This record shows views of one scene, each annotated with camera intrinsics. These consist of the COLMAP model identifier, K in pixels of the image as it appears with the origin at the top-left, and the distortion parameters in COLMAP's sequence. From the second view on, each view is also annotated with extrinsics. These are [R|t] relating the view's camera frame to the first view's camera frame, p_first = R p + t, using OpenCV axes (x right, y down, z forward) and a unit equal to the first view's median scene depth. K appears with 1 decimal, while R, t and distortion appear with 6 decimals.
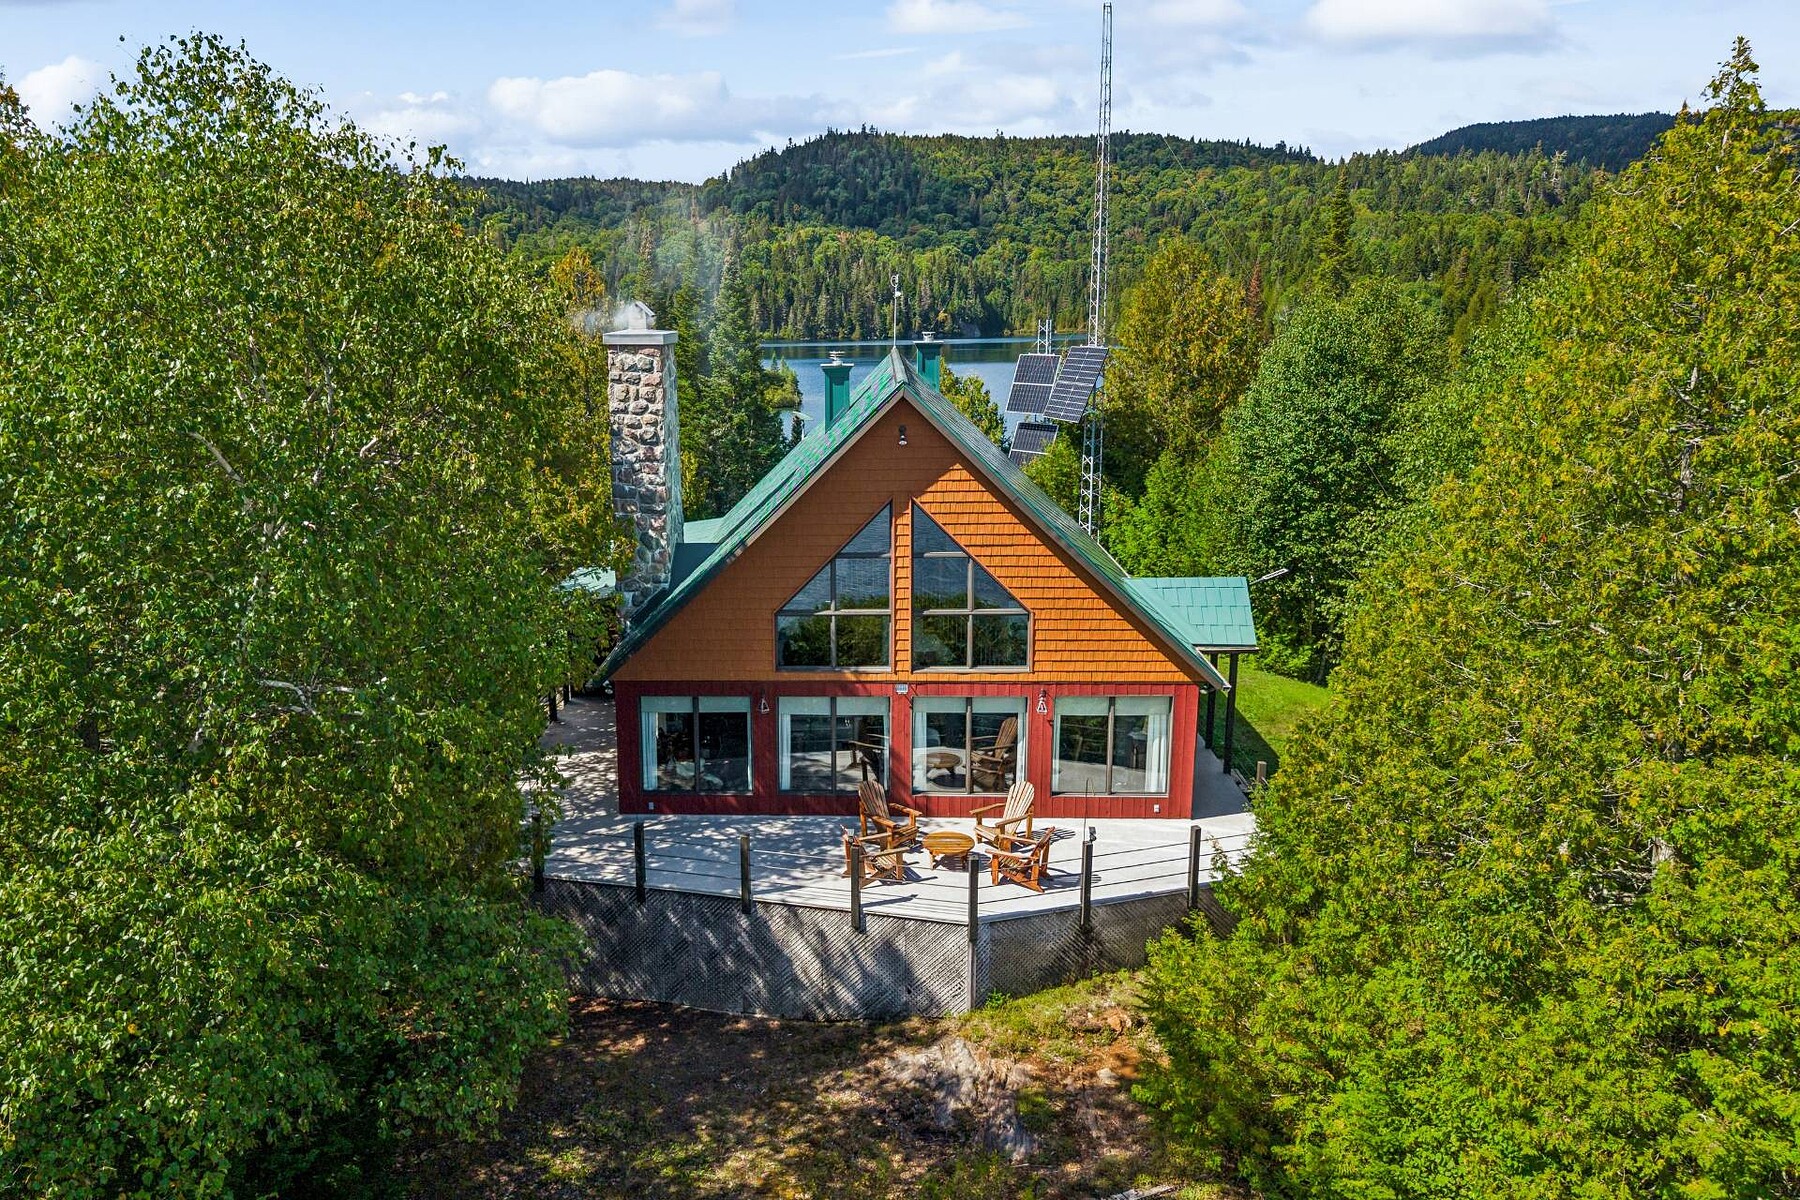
lens RADIAL K [[1361.8, 0, 825.0], [0, 1361.8, 606.3], [0, 0, 1]] dist [0.043467, -0.007787]
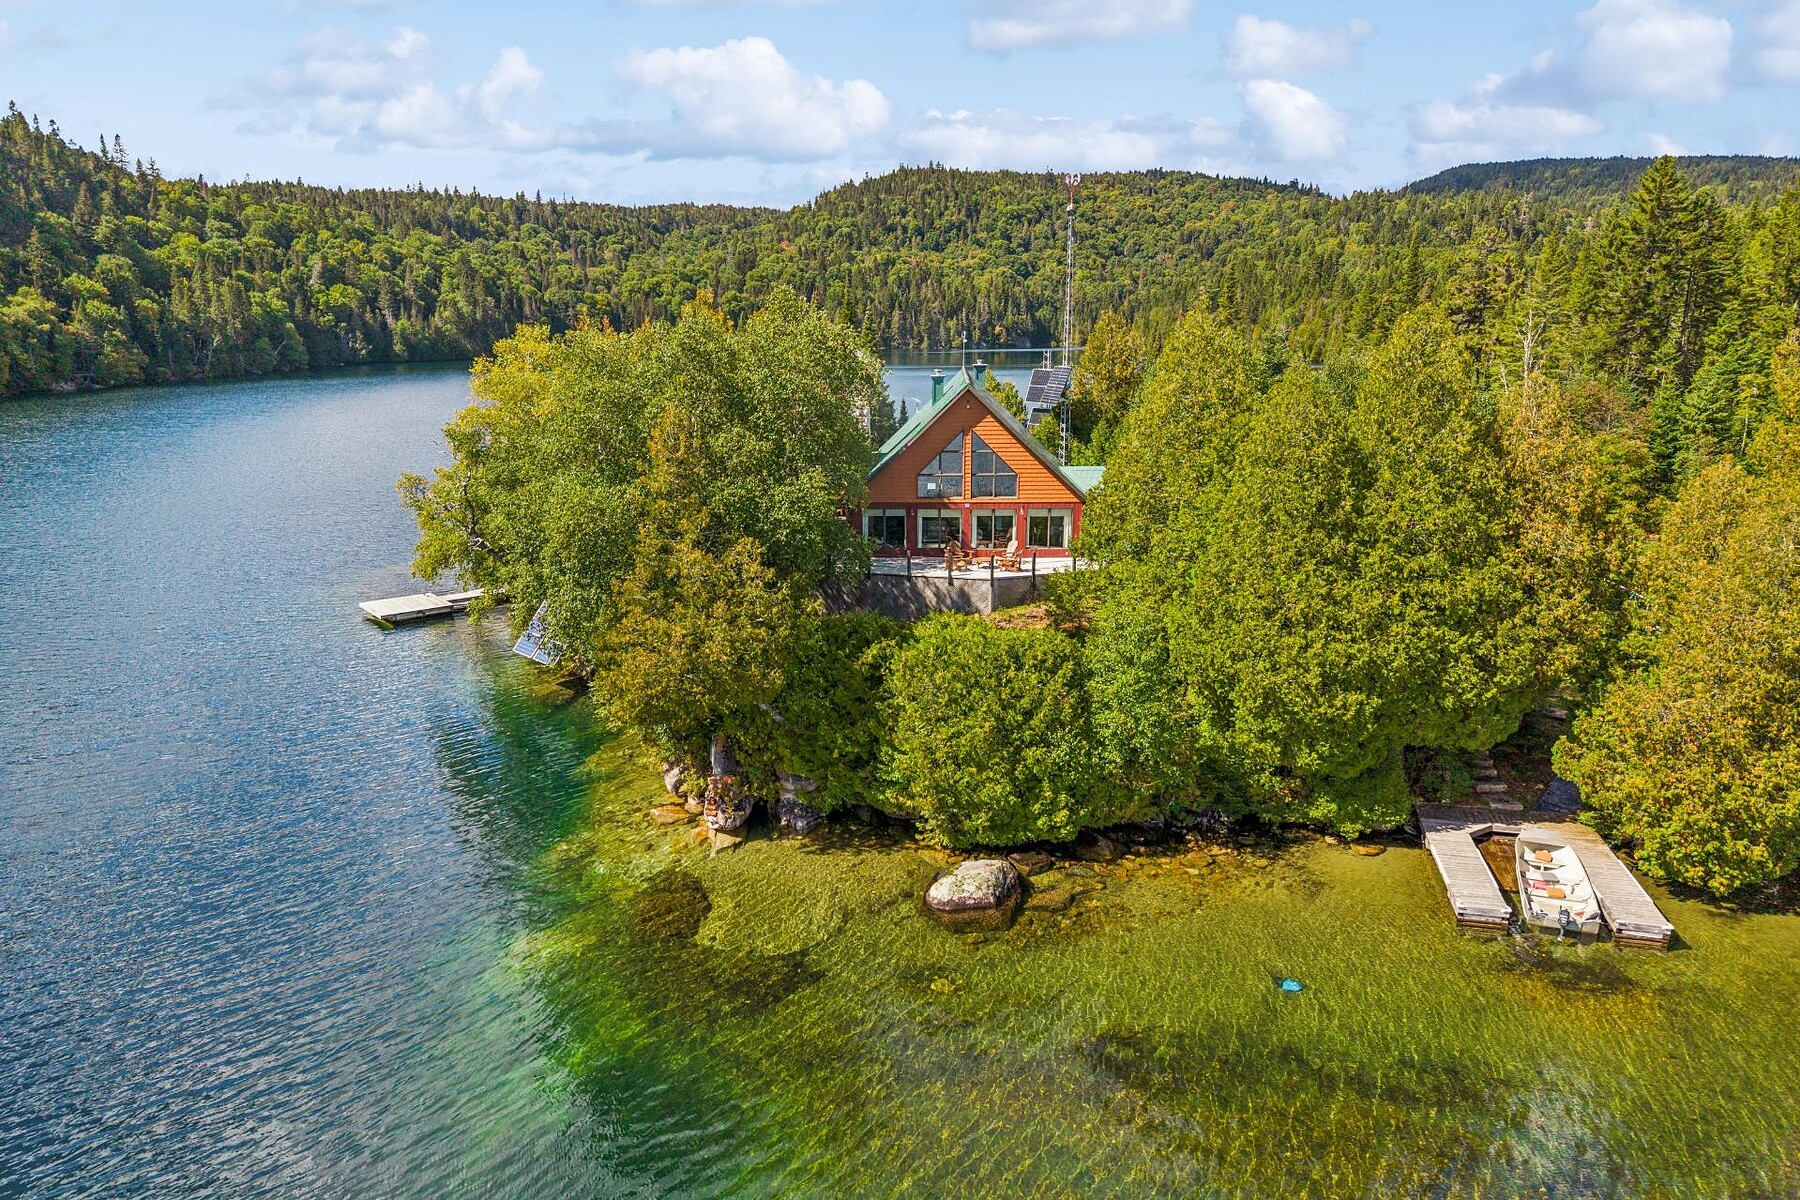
lens RADIAL K [[1218.6, 0, 901.6], [0, 1218.6, 609.6], [0, 0, 1]] dist [0.029087, -0.002511]
pose [[0.999954, 0.006099, 0.007453, -0.035139], [-0.006236, 0.999809, 0.018525, 0.093474], [-0.007339, -0.018571, 0.999801, -0.553659]]
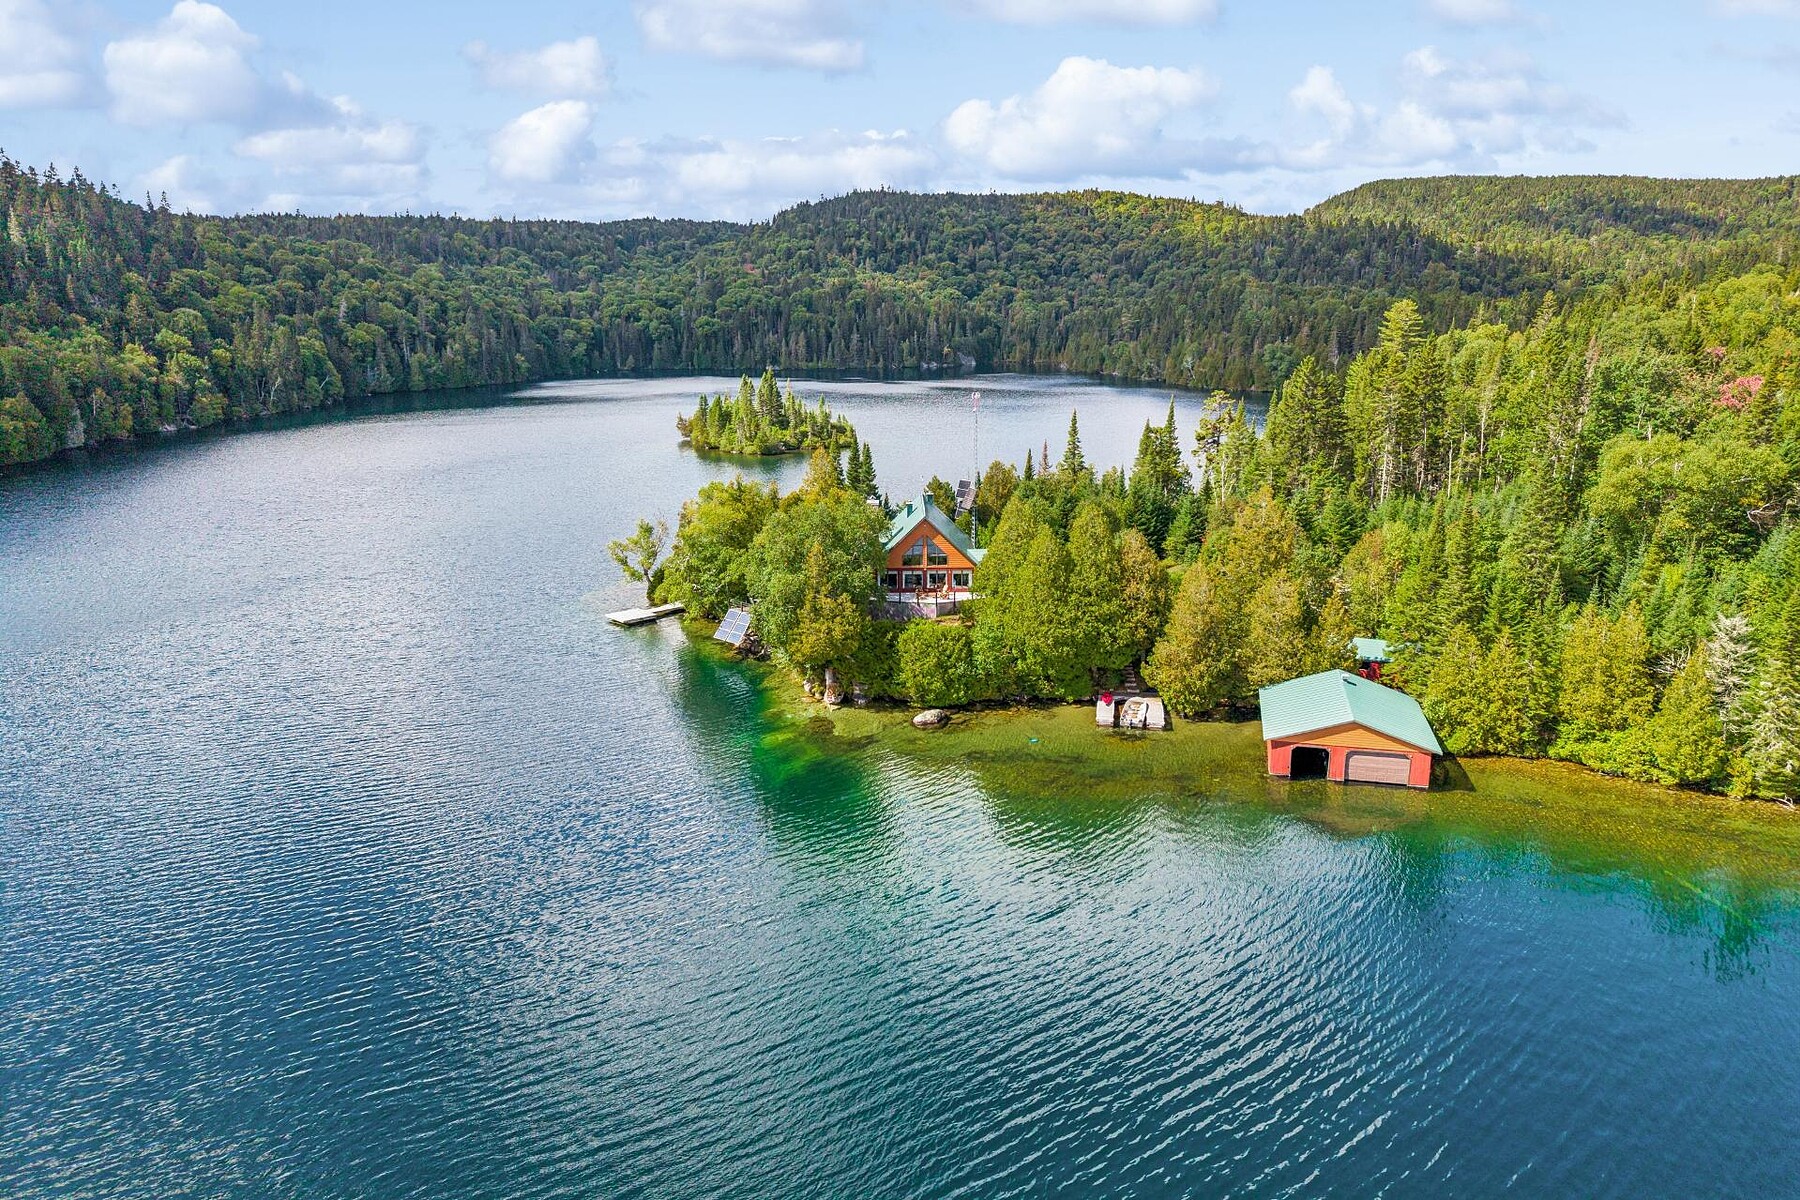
lens RADIAL K [[1218.6, 0, 897.5], [0, 1218.6, 598.8], [0, 0, 1]] dist [0.029087, -0.002511]
pose [[0.999082, -0.004565, 0.042598, -0.119299], [0.003862, 0.999855, 0.016562, 0.043190], [-0.042667, -0.016383, 0.998955, -1.767411]]
